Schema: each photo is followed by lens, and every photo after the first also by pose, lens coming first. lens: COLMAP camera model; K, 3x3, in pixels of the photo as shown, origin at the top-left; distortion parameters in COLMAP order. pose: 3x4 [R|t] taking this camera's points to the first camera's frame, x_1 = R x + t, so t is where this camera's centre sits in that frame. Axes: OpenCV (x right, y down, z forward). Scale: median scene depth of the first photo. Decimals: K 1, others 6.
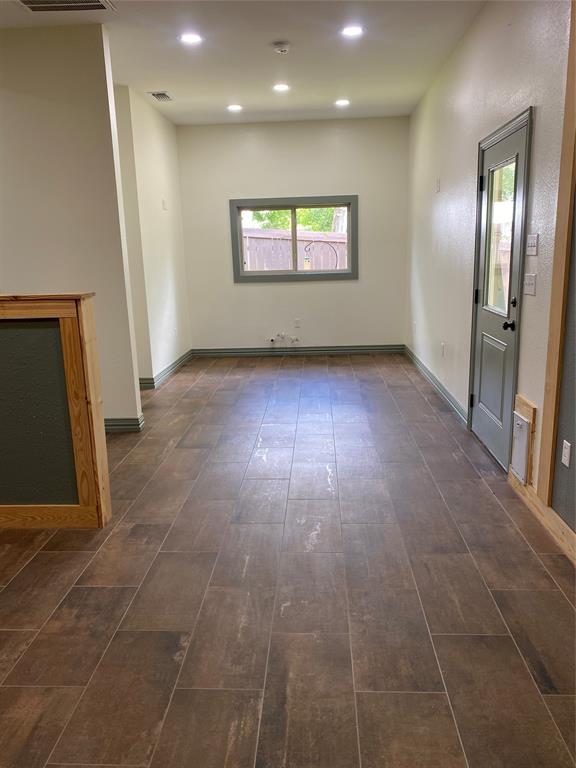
lens RADIAL K [[582.8, 0, 289.6], [0, 582.8, 382.6], [0, 0, 1]] dist [0.027089, -0.039547]
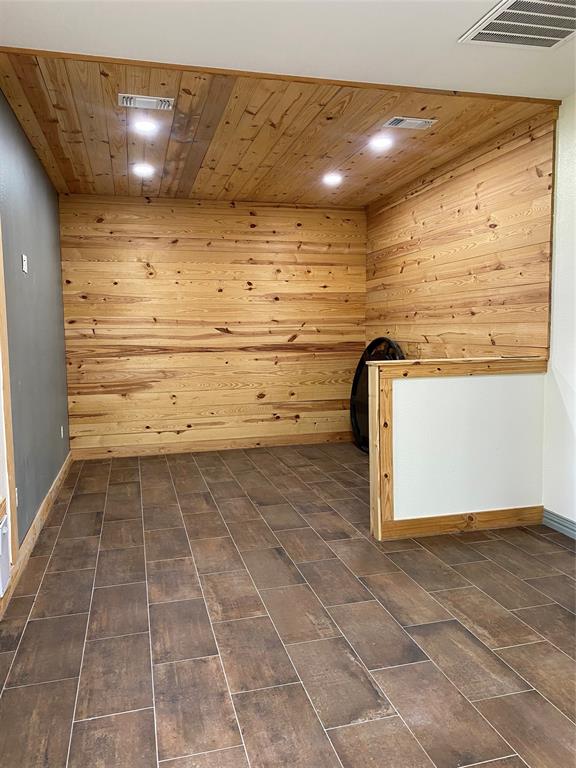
lens RADIAL K [[582.8, 0, 287.5], [0, 582.8, 383.8], [0, 0, 1]] dist [0.027089, -0.039547]
pose [[-0.951721, 0.069601, -0.298969, 0.279811], [-0.029284, 0.948927, 0.314133, -0.576440], [0.305564, 0.307722, -0.901076, 2.390290]]
